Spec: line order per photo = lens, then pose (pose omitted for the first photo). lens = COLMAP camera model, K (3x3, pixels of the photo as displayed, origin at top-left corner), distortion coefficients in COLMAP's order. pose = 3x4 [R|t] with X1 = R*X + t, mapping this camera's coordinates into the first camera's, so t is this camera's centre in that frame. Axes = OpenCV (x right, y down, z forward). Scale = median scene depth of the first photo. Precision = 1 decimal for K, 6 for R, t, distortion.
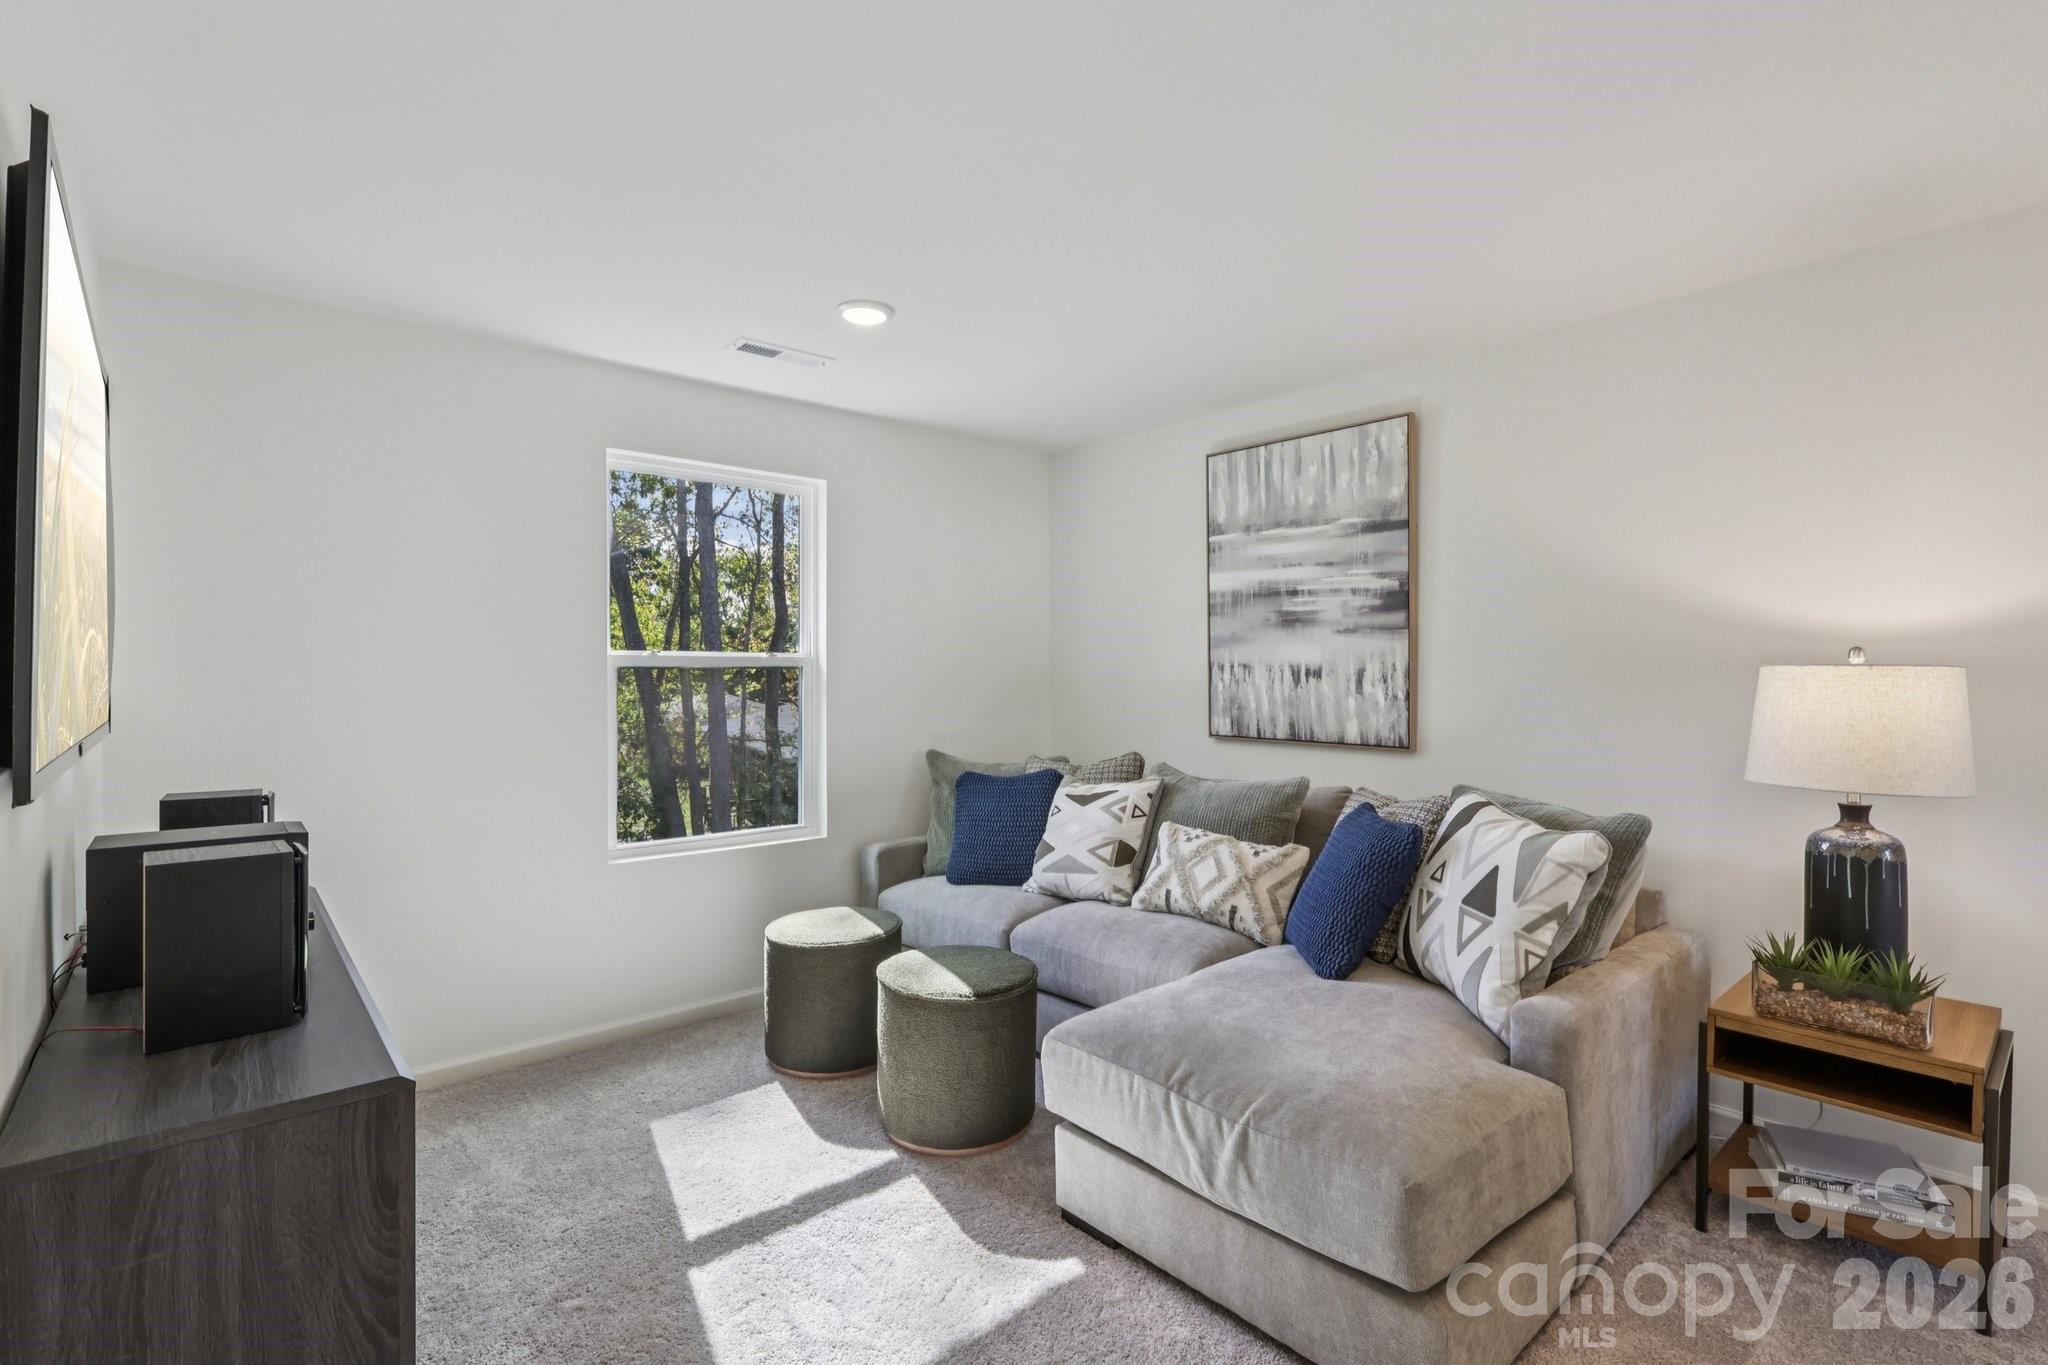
lens RADIAL K [[956.6, 0, 1028.4], [0, 956.6, 680.5], [0, 0, 1]] dist [0.005282, 0.000137]
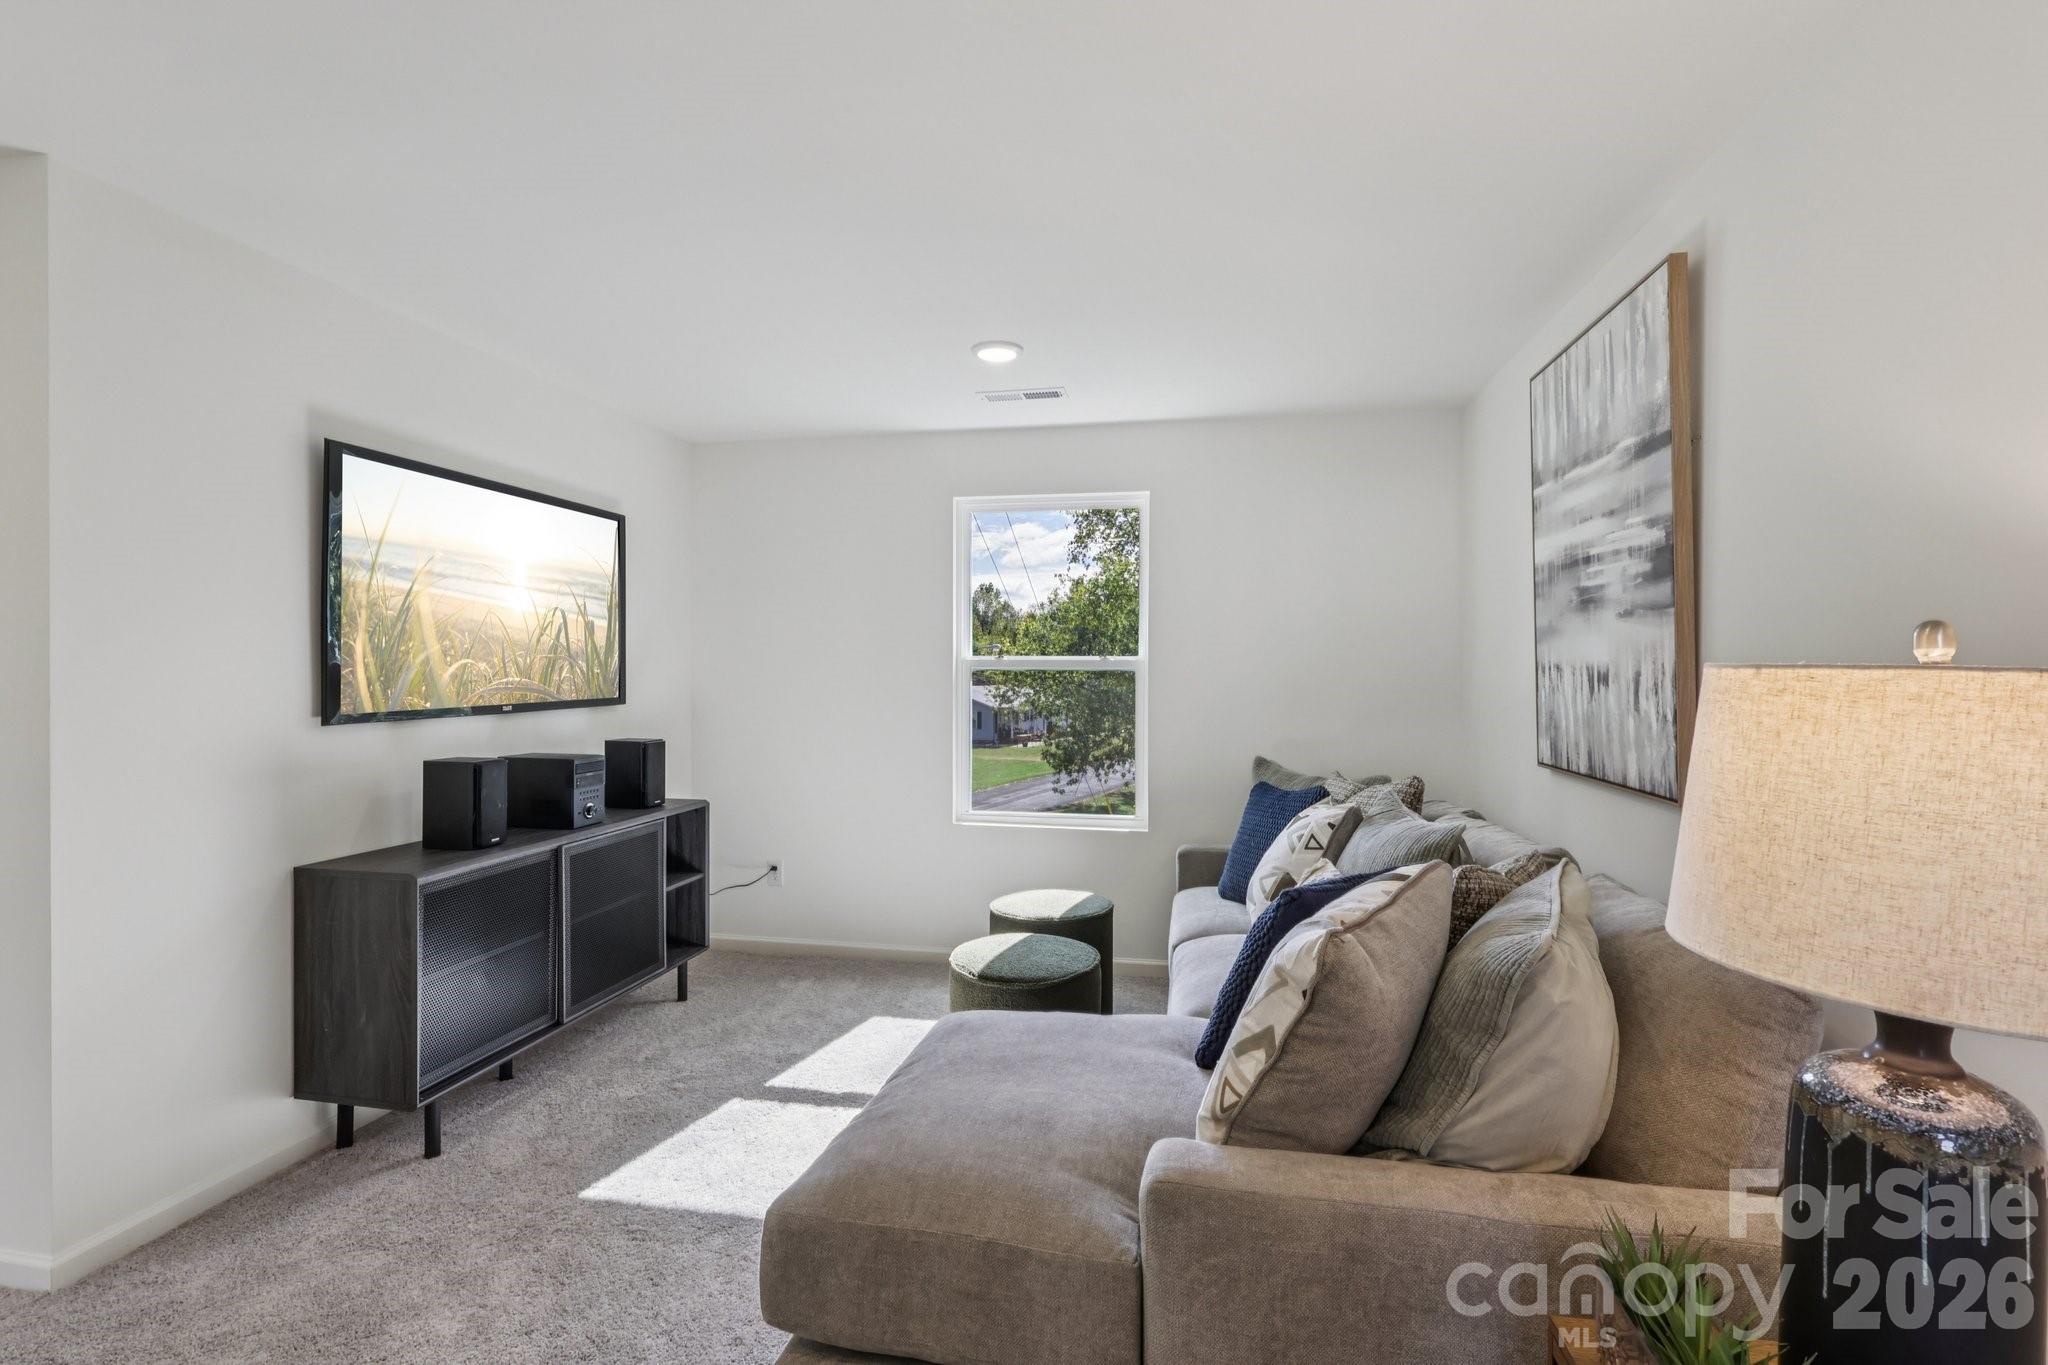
lens RADIAL K [[956.6, 0, 1027.9], [0, 956.6, 674.7], [0, 0, 1]] dist [0.005282, 0.000137]
pose [[0.603972, 0.003276, -0.796999, 0.620305], [-0.009312, 0.999952, -0.002947, -0.004731], [0.796951, 0.009202, 0.603974, 0.292518]]
